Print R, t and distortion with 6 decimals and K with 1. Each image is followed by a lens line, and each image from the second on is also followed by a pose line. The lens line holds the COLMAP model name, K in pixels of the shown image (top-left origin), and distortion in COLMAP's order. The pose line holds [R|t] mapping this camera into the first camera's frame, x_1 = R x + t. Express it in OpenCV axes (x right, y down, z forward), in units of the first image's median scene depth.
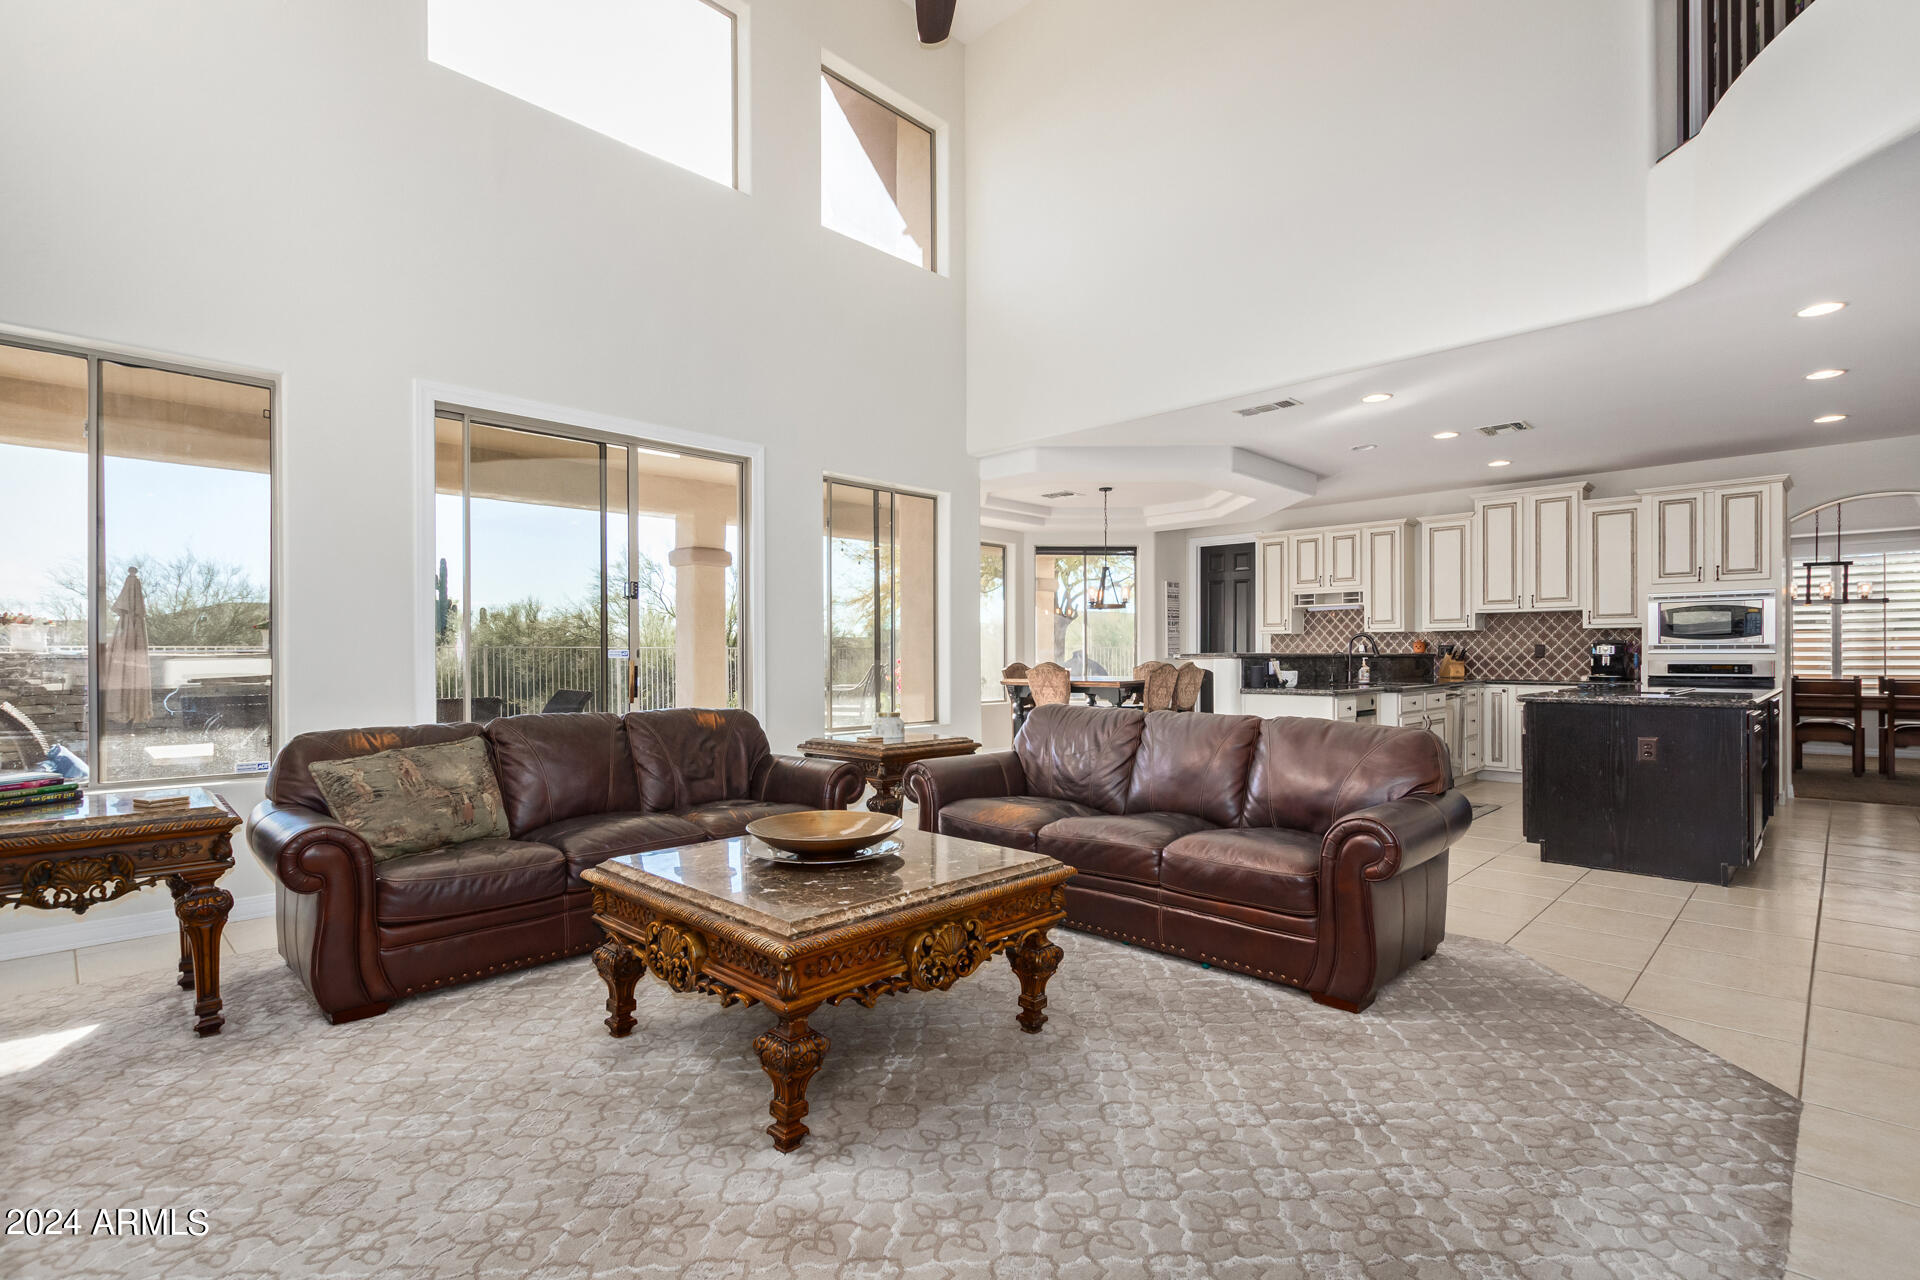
lens RADIAL K [[901.3, 0, 957.2], [0, 901.3, 660.5], [0, 0, 1]] dist [-0.000608, -0.000813]
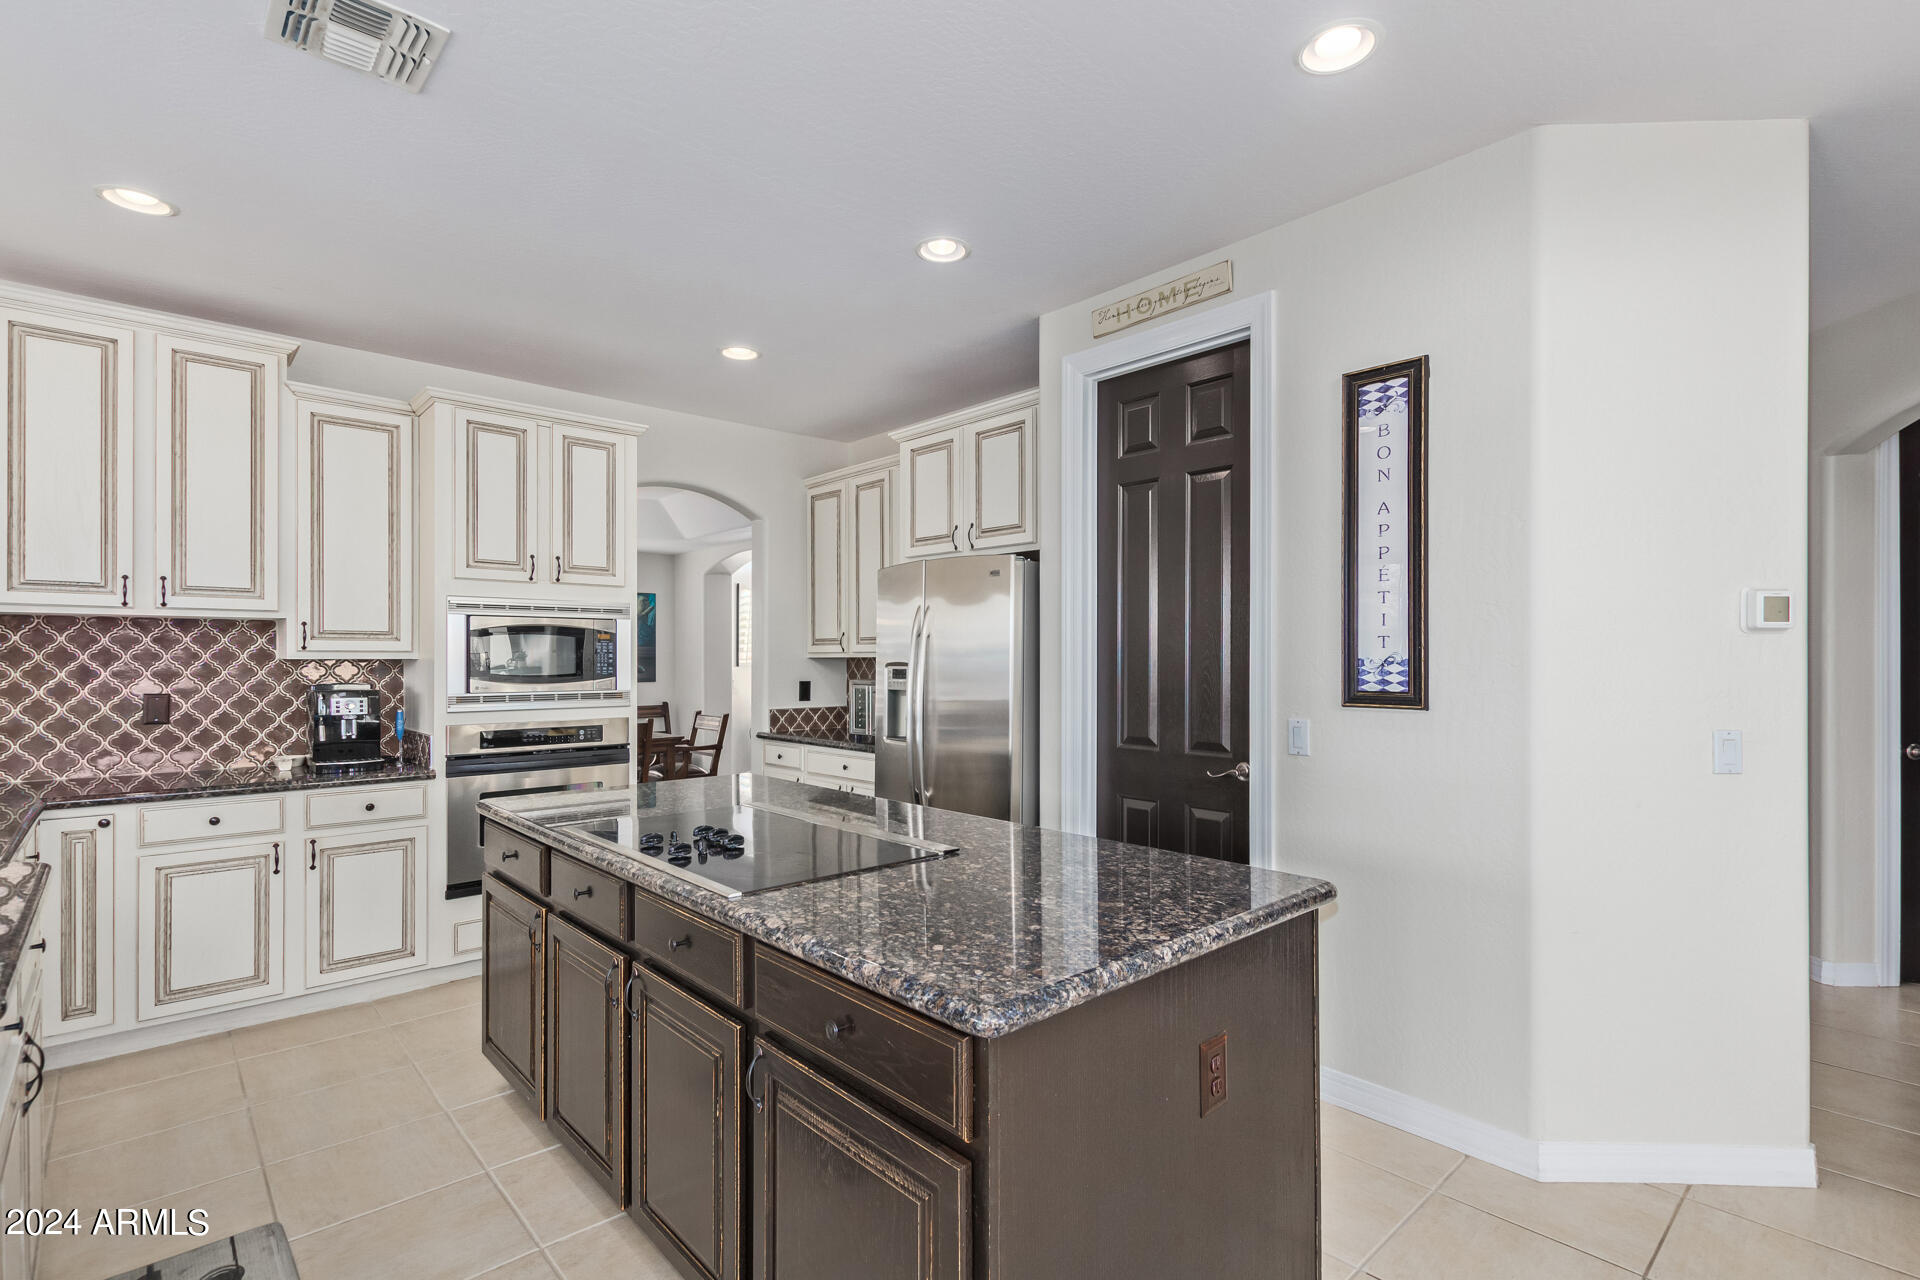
lens RADIAL K [[897.0, 0, 963.0], [0, 897.0, 652.6], [0, 0, 1]] dist [0.005279, -0.000430]
pose [[0.045778, 0.008505, 0.998915, 0.240571], [0.006323, 0.999941, -0.008803, -0.031453], [-0.998932, 0.006720, 0.045721, 0.607467]]
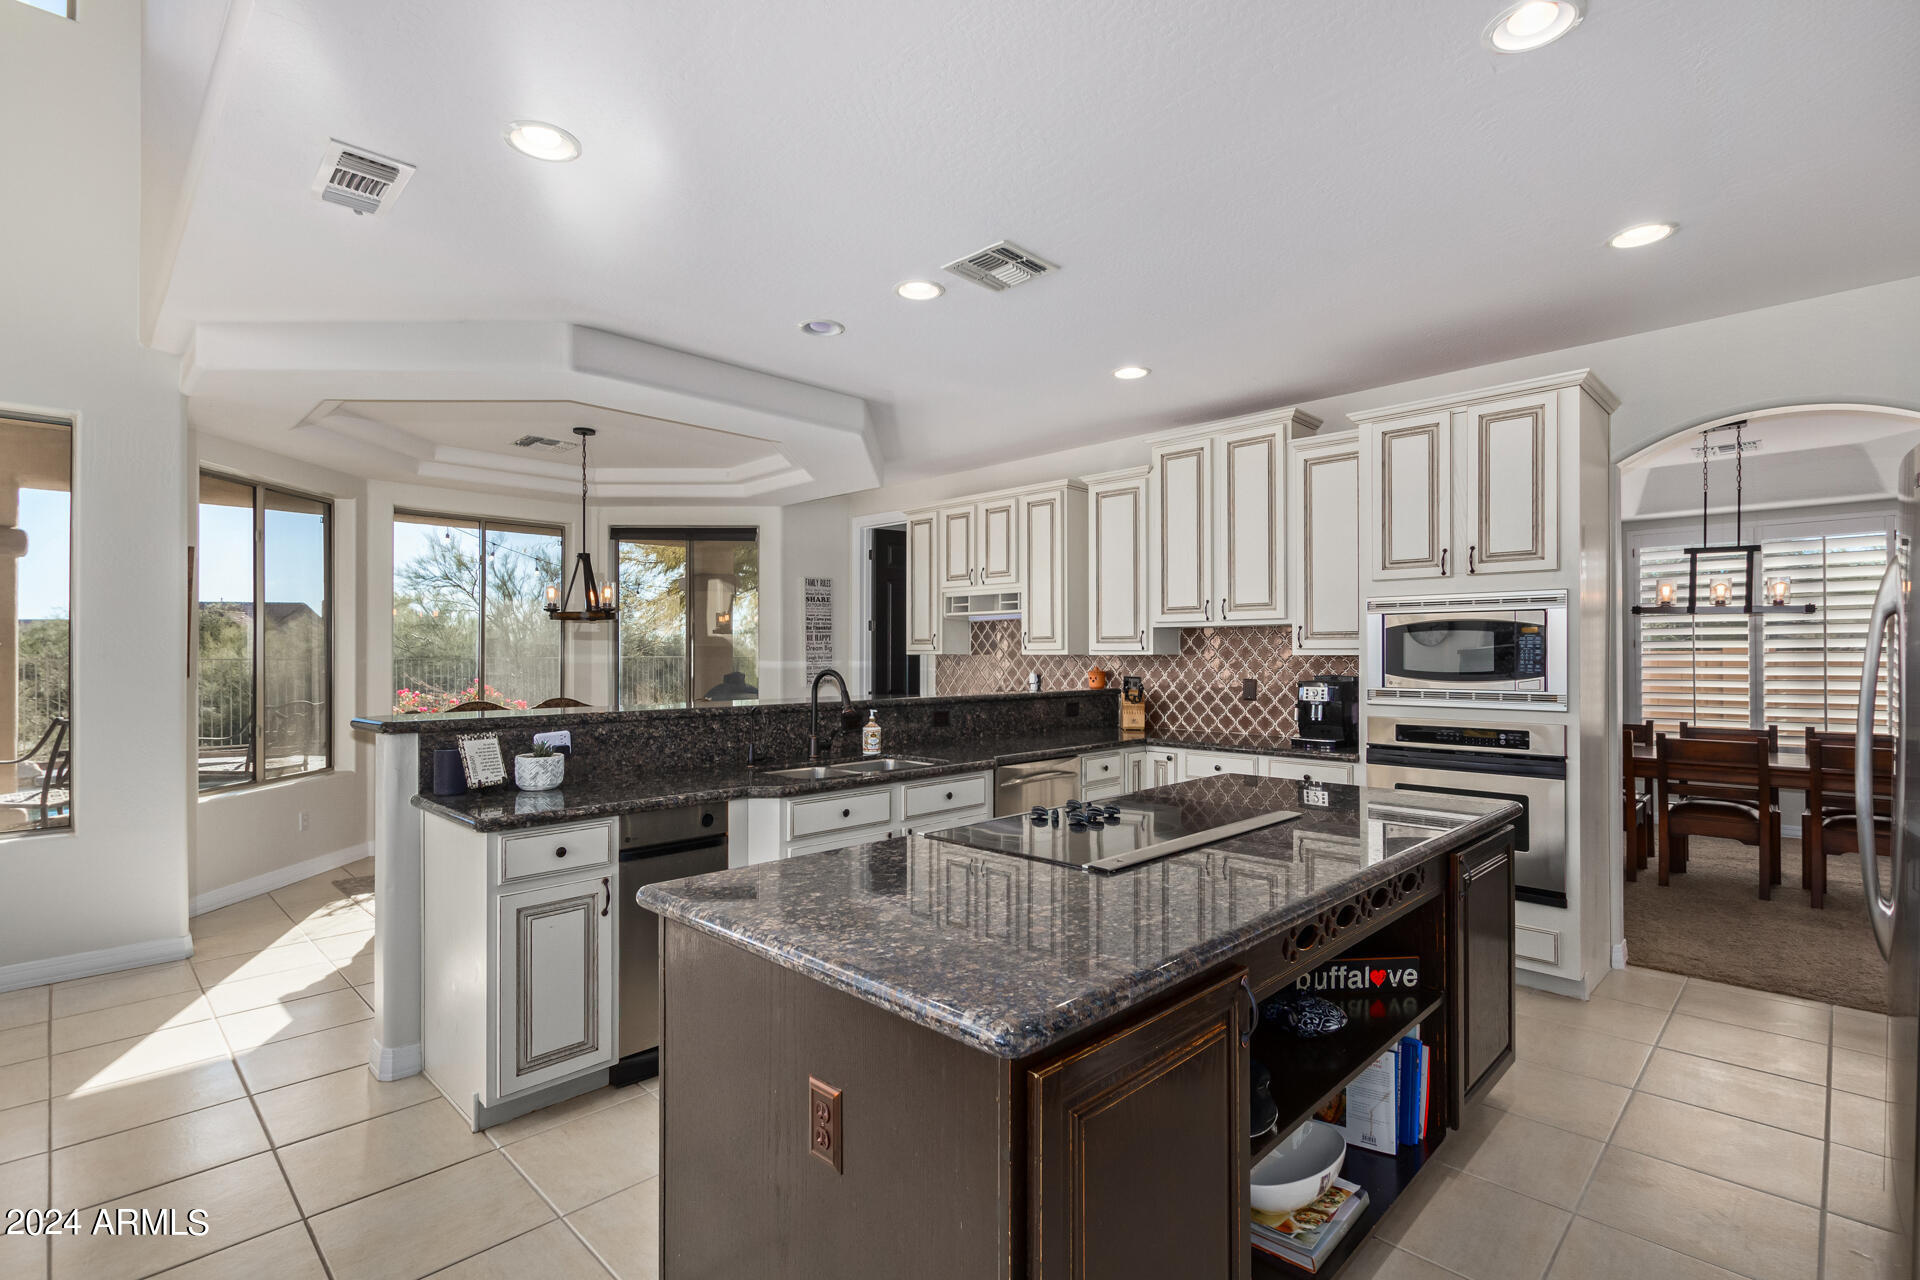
lens RADIAL K [[897.0, 0, 963.0], [0, 897.0, 652.6], [0, 0, 1]] dist [0.005279, -0.000430]
pose [[0.999995, 0.002149, -0.002526, 0.458581], [-0.002170, 0.999961, -0.008544, -0.030699], [0.002508, 0.008550, 0.999960, 0.390169]]
